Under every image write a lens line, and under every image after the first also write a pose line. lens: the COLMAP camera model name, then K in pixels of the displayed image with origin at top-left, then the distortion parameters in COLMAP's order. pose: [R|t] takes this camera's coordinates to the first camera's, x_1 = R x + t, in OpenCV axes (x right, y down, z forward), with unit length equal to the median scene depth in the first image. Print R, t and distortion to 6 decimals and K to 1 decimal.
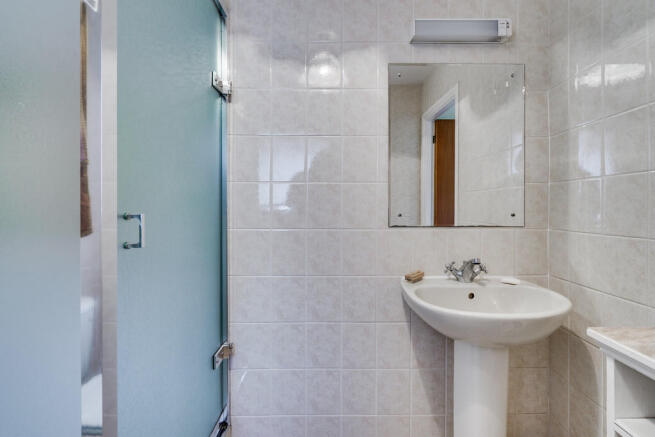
lens RADIAL K [[305.0, 0, 327.8], [0, 305.0, 207.5], [0, 0, 1]] dist [-0.001730, -0.000407]
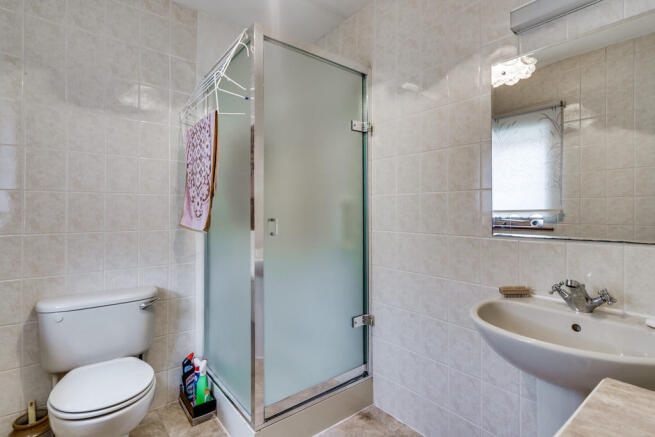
lens RADIAL K [[315.0, 0, 328.6], [0, 315.0, 206.1], [0, 0, 1]] dist [-0.001226, -0.000313]
pose [[0.626047, -0.013133, -0.779675, 0.660565], [0.002579, 0.999888, -0.014772, -0.015560], [0.779781, 0.007237, 0.626010, -0.019885]]
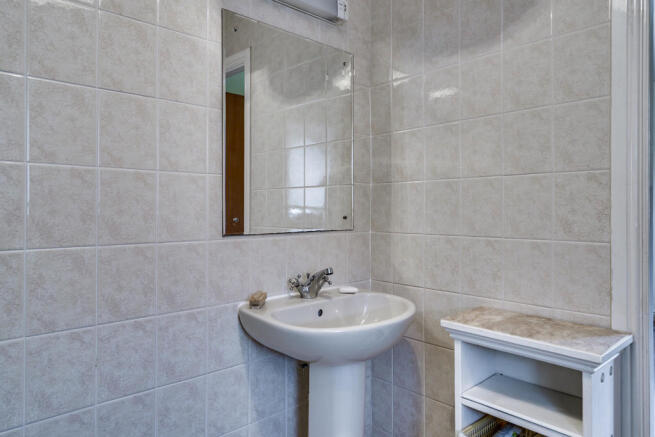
lens RADIAL K [[447.7, 0, 327.8], [0, 447.7, 206.0], [0, 0, 1]] dist [0.003486, 0.000027]
pose [[0.729325, 0.003622, 0.684158, -0.347907], [-0.000837, 0.999990, -0.004402, -0.003729], [-0.684167, 0.002638, 0.729321, 0.063289]]
